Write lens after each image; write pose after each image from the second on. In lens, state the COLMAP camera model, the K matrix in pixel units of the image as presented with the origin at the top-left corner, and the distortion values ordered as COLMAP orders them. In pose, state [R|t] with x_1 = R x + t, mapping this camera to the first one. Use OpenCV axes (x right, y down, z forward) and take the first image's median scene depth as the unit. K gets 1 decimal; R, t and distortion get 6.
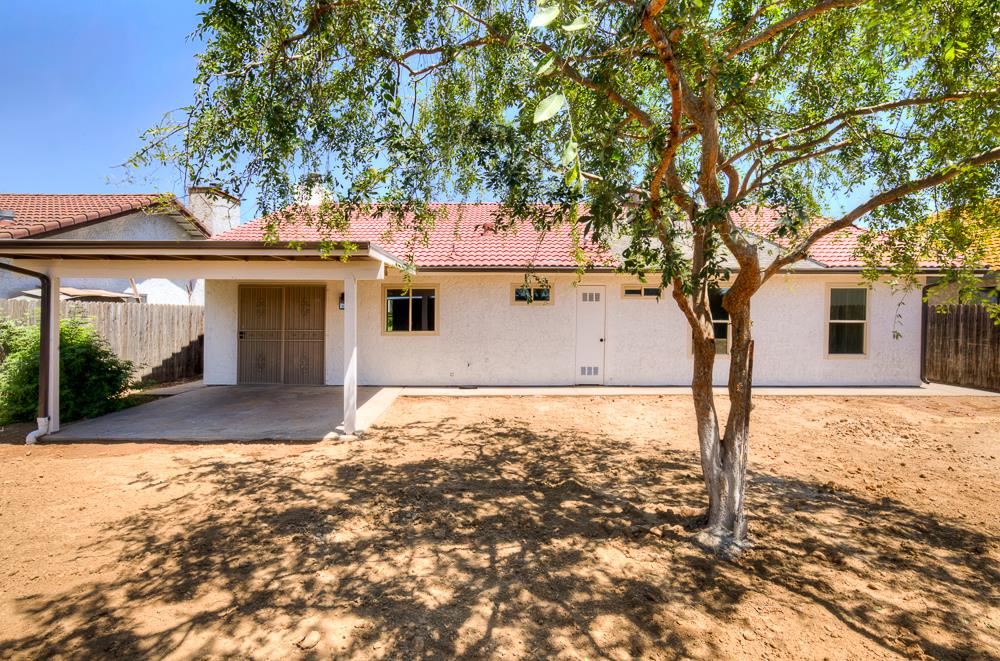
lens RADIAL K [[441.5, 0, 491.3], [0, 441.5, 310.3], [0, 0, 1]] dist [-0.002269, 0.000148]
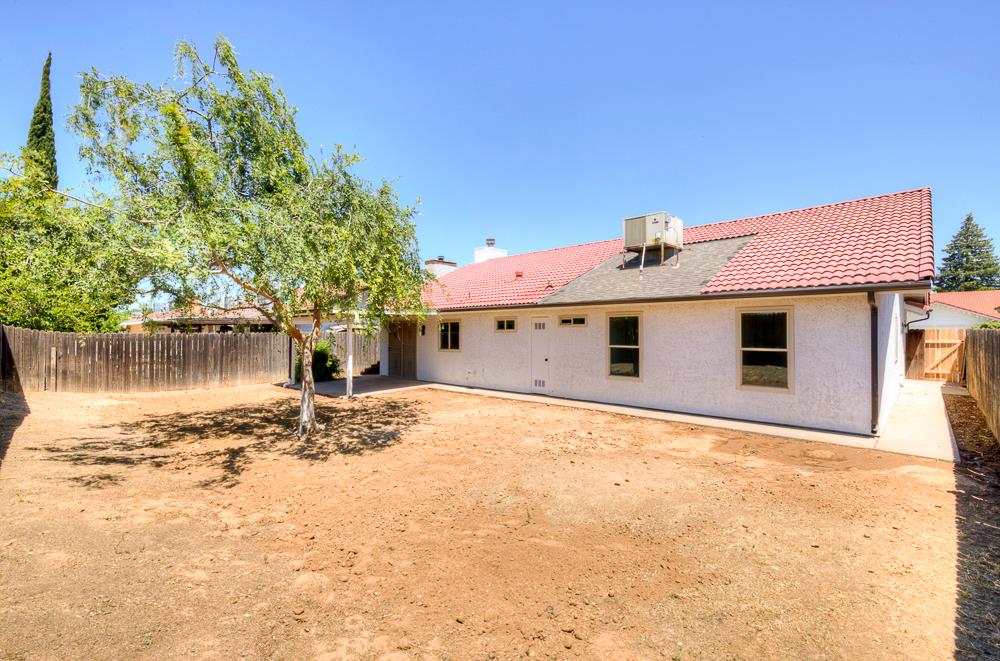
lens RADIAL K [[437.1, 0, 491.2], [0, 437.1, 316.3], [0, 0, 1]] dist [0.001376, 0.000214]
pose [[0.718949, -0.028400, -0.694482, 1.021104], [-0.007176, 0.998808, -0.048274, 0.004288], [0.695026, 0.039690, 0.717889, -0.024762]]
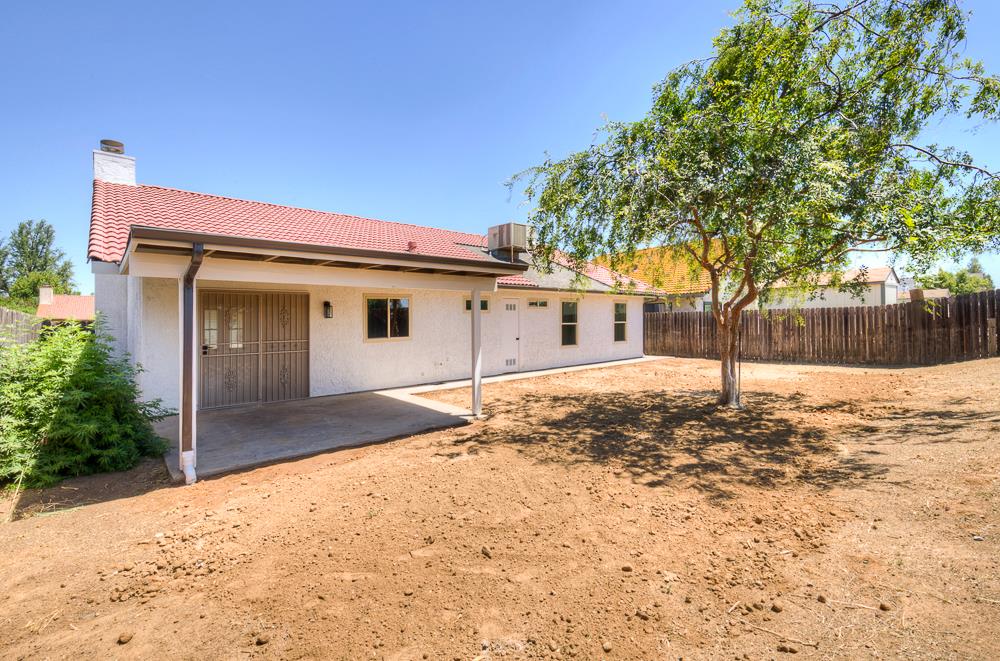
lens RADIAL K [[441.5, 0, 491.3], [0, 441.5, 310.3], [0, 0, 1]] dist [-0.002269, 0.000148]
pose [[0.764067, 0.000842, 0.645137, -0.696655], [0.018754, 0.999548, -0.023515, 0.010221], [-0.644865, 0.030066, 0.763705, 0.004034]]
